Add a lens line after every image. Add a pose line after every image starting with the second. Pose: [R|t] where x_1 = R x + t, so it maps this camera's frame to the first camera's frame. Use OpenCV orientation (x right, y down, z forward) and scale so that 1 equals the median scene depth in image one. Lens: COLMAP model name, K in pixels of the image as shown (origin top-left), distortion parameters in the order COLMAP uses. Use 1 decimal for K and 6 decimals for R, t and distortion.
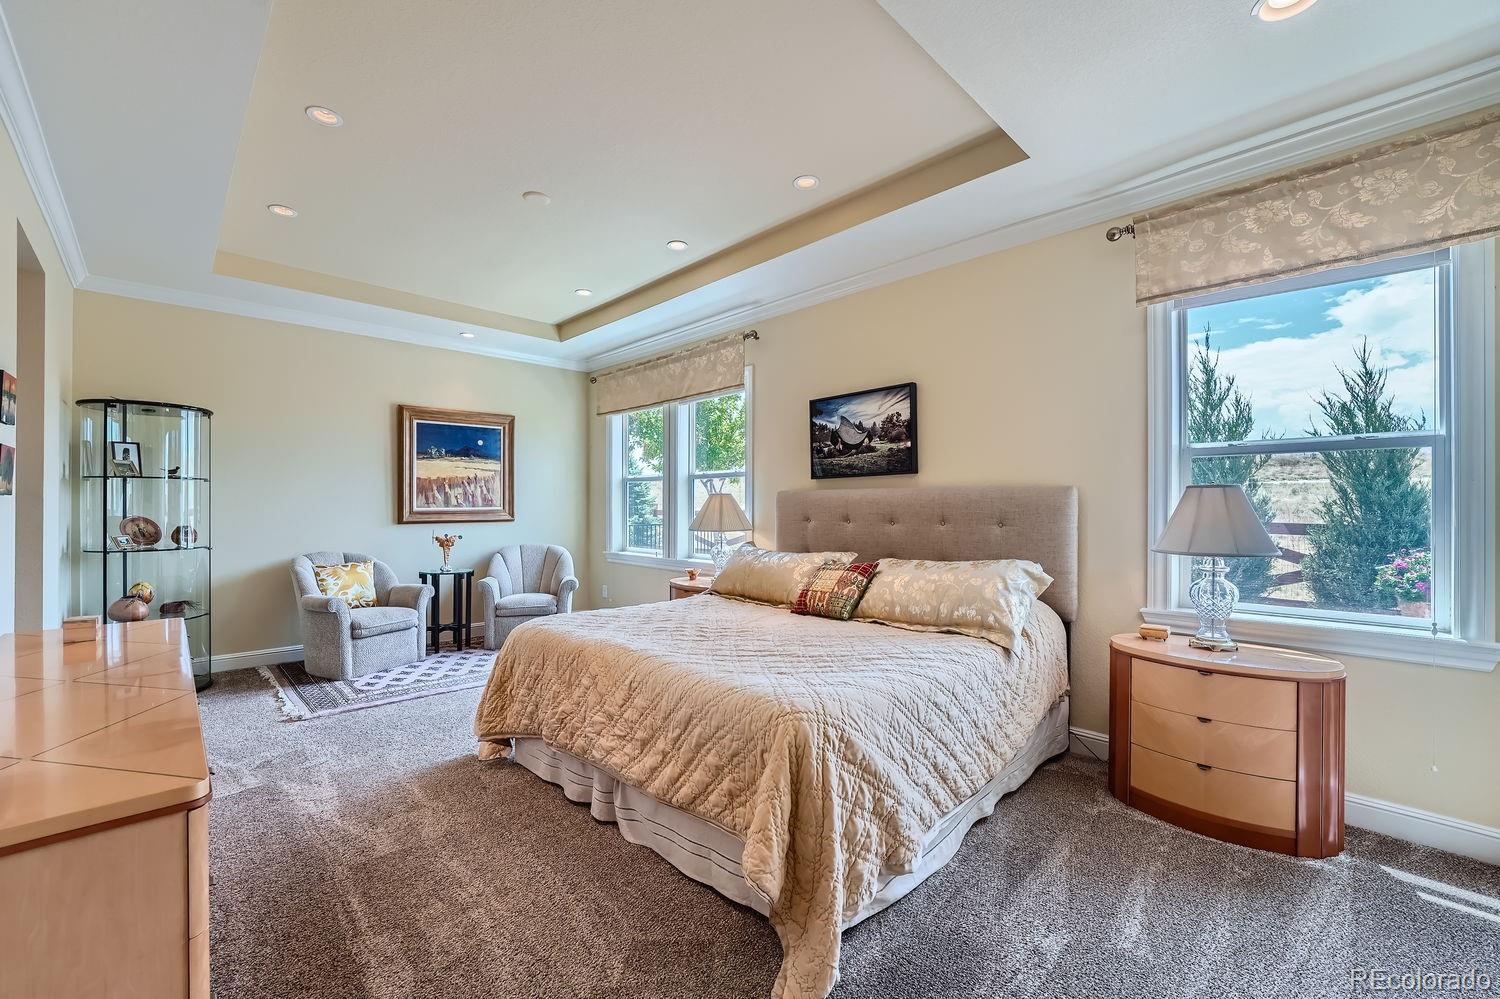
lens RADIAL K [[611.7, 0, 739.0], [0, 611.7, 500.1], [0, 0, 1]] dist [-0.026579, 0.006408]
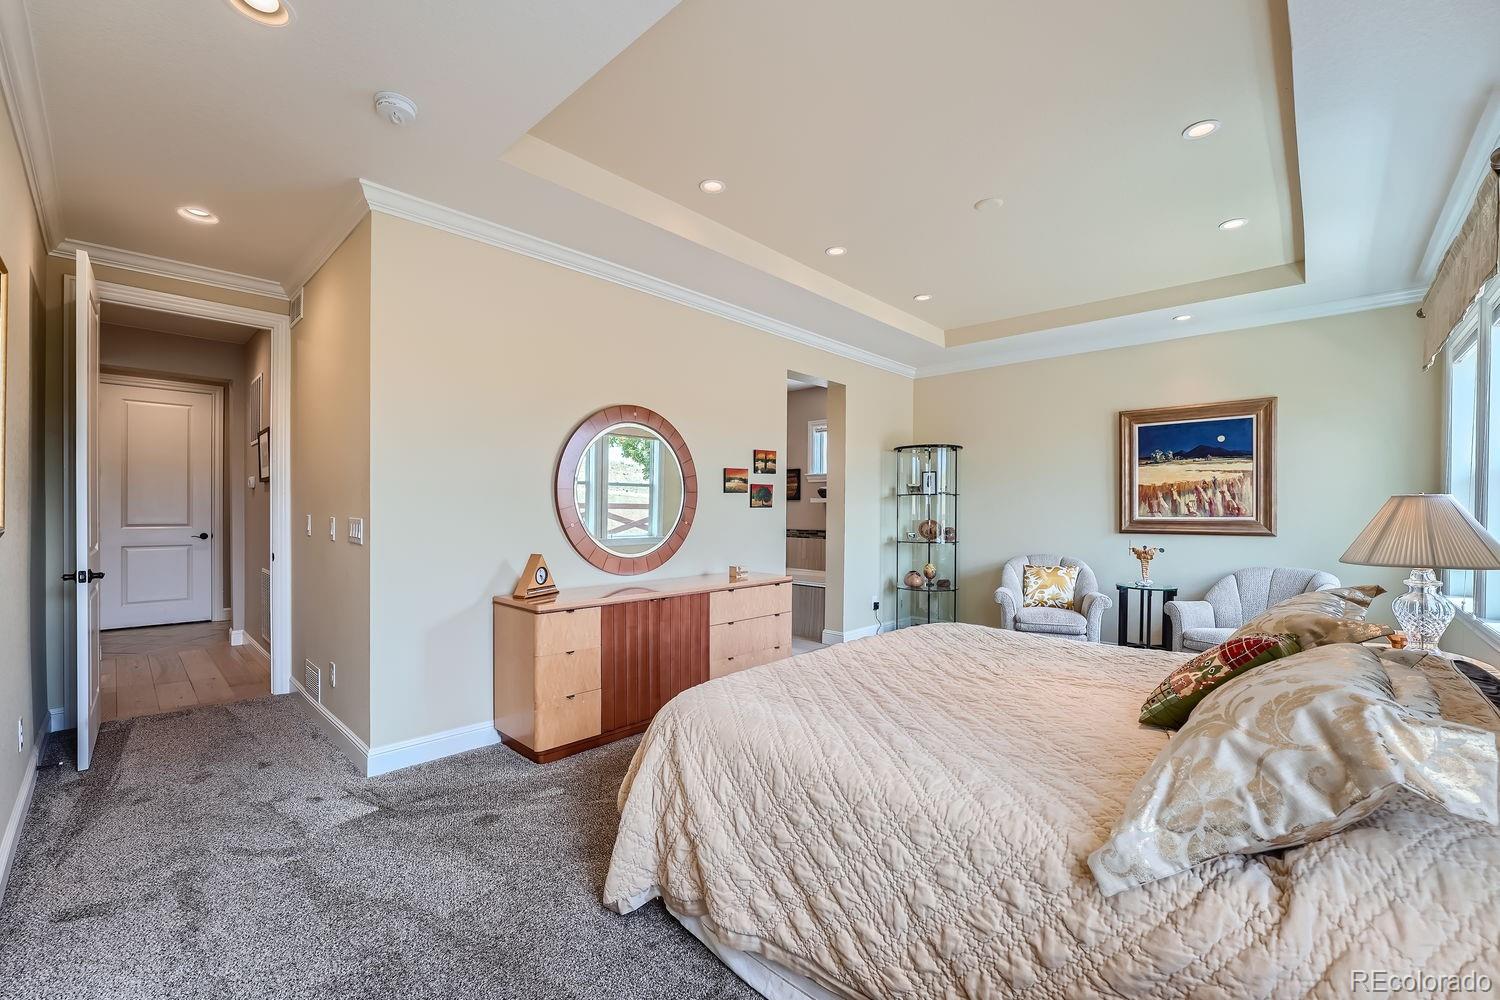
lens RADIAL K [[611.7, 0, 739.2], [0, 611.7, 510.8], [0, 0, 1]] dist [-0.026579, 0.006408]
pose [[0.048361, 0.000588, -0.998830, 0.376947], [0.005625, 0.999984, 0.000861, -0.001189], [0.998814, -0.005660, 0.048357, 0.321817]]
